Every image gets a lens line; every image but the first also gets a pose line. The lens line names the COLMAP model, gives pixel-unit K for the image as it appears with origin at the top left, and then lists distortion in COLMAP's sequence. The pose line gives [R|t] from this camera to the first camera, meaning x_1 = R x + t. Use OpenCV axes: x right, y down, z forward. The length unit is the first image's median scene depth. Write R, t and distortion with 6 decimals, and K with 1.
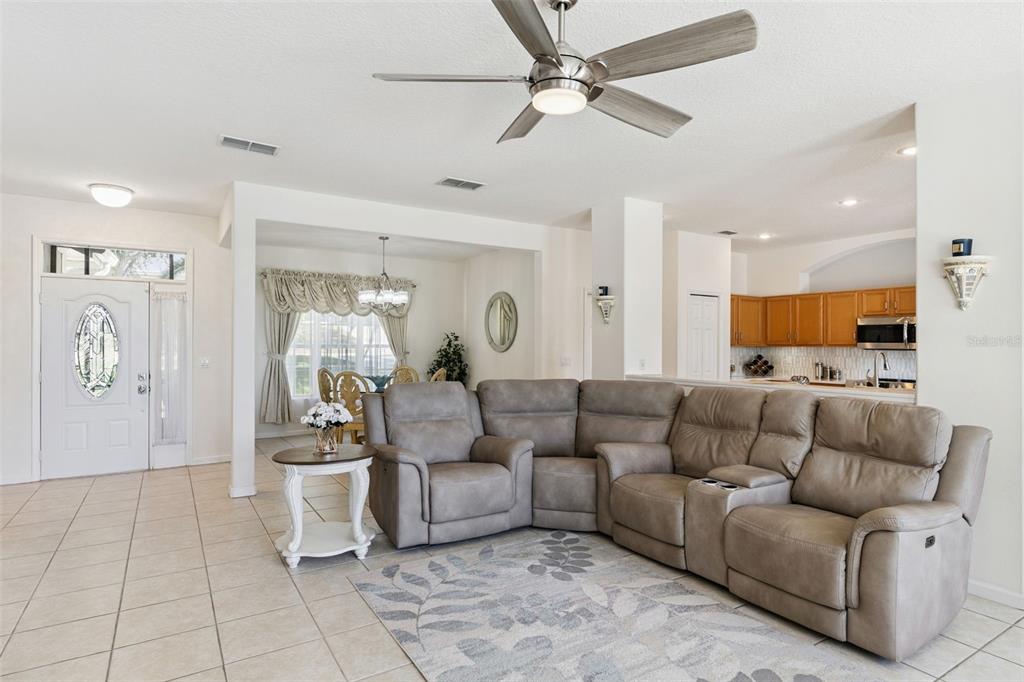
lens RADIAL K [[556.2, 0, 515.0], [0, 556.2, 342.5], [0, 0, 1]] dist [-0.002042, 0.000637]
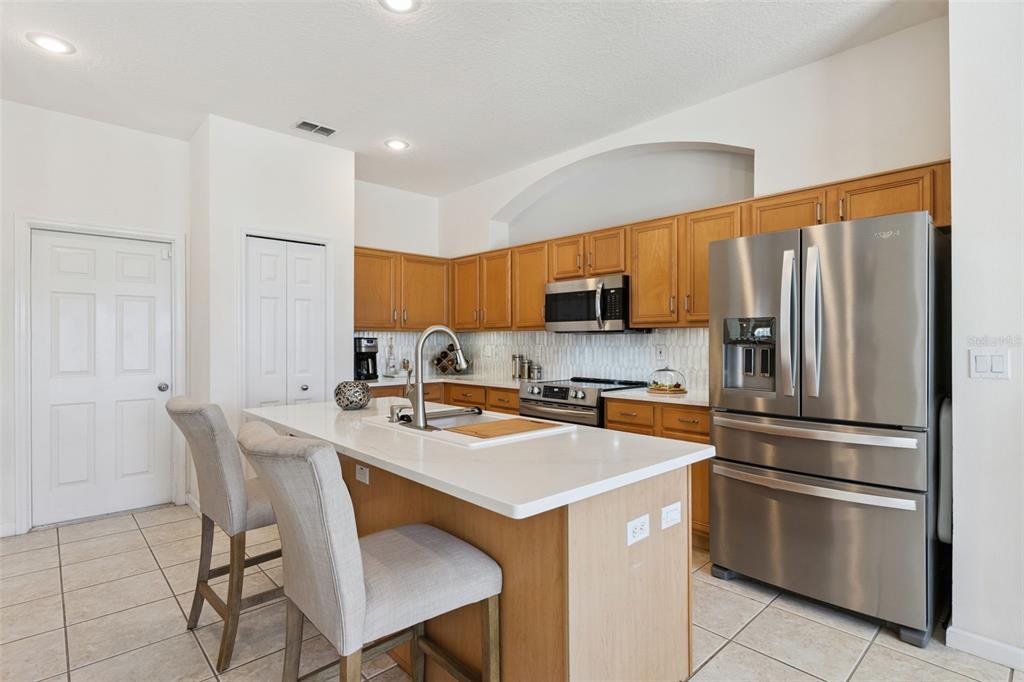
lens RADIAL K [[509.4, 0, 505.0], [0, 509.4, 343.2], [0, 0, 1]] dist [-0.004211, 0.000810]
pose [[0.983579, -0.006635, 0.180357, 0.478376], [0.004854, 0.999935, 0.010315, 0.018216], [-0.180413, -0.009271, 0.983547, 0.450222]]
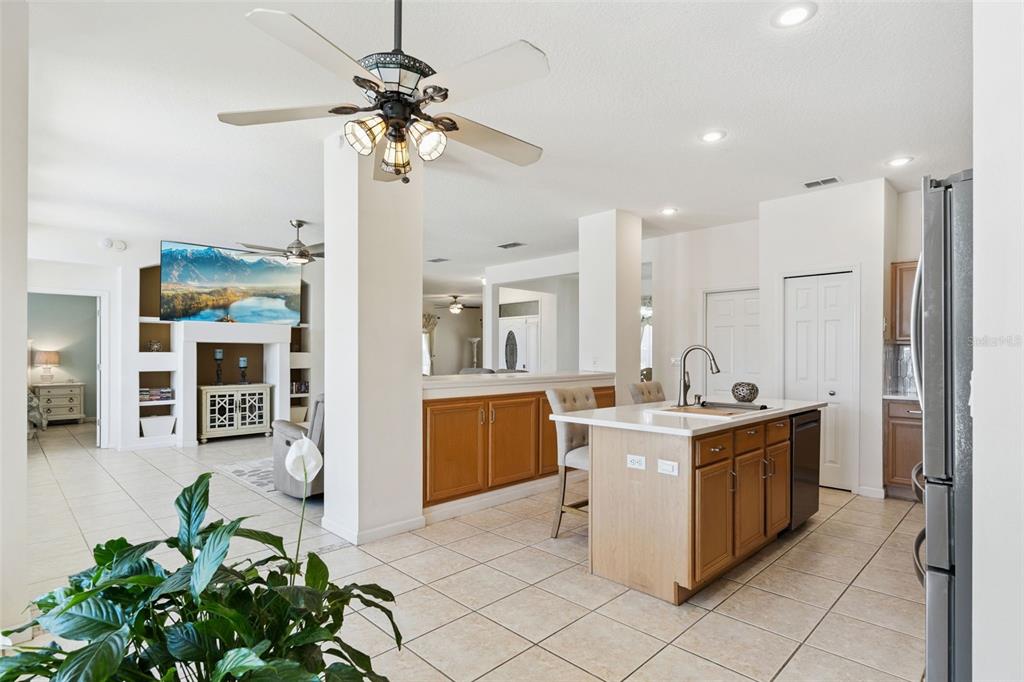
lens RADIAL K [[509.4, 0, 516.4], [0, 509.4, 355.0], [0, 0, 1]] dist [-0.004211, 0.000810]
pose [[0.223650, -0.003195, -0.974664, 0.912805], [0.004999, 0.999985, -0.002131, 0.020070], [0.974657, -0.004396, 0.223662, 0.478754]]
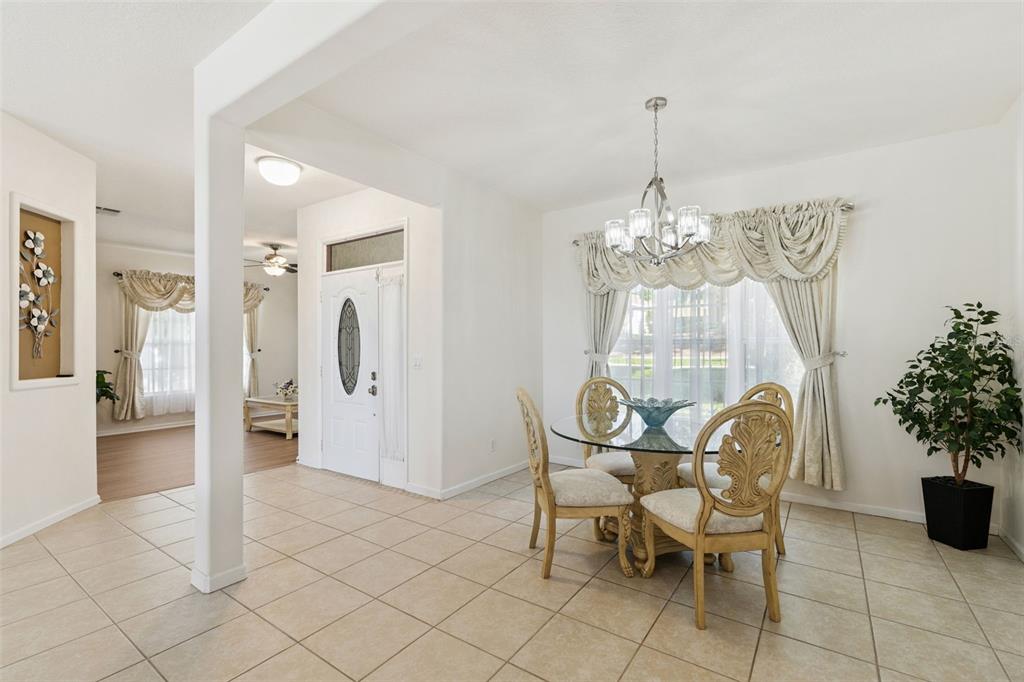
lens RADIAL K [[454.7, 0, 512.1], [0, 454.7, 345.3], [0, 0, 1]] dist [-0.008743, 0.001395]
pose [[0.386985, -0.006630, -0.922062, 0.062913], [0.006657, 0.999968, -0.004397, 0.013732], [0.922062, -0.004437, 0.387016, 0.779660]]
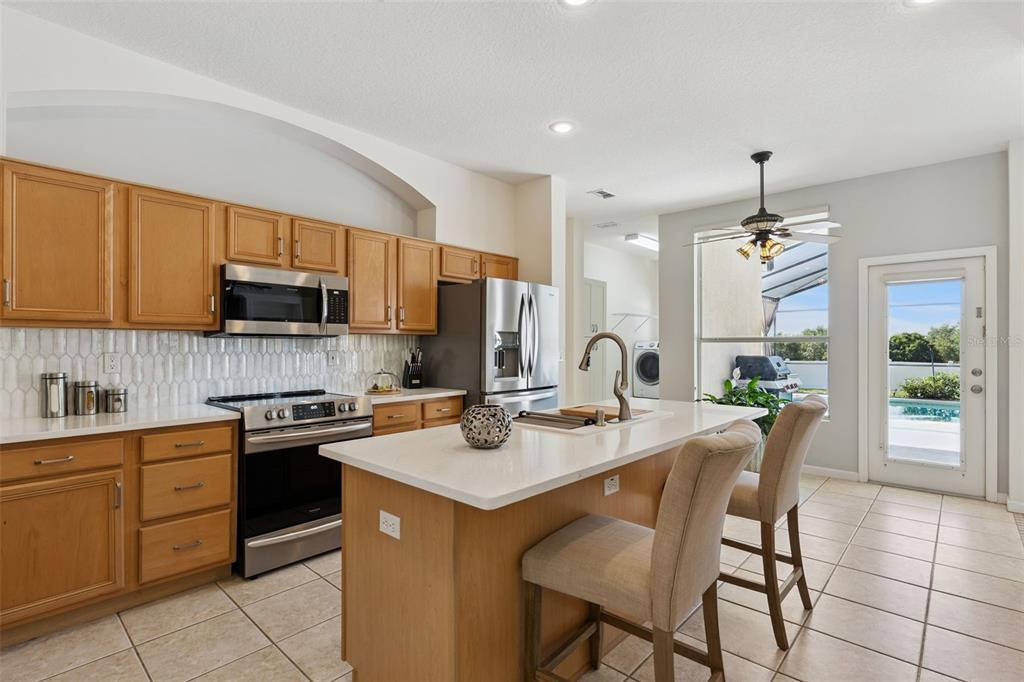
lens RADIAL K [[480.8, 0, 509.8], [0, 480.8, 344.2], [0, 0, 1]] dist [-0.003587, 0.000842]
pose [[-0.256726, 0.001208, 0.966483, 0.198575], [-0.002539, 0.999995, -0.001924, 0.020209], [-0.966481, -0.002948, -0.256722, 0.904217]]
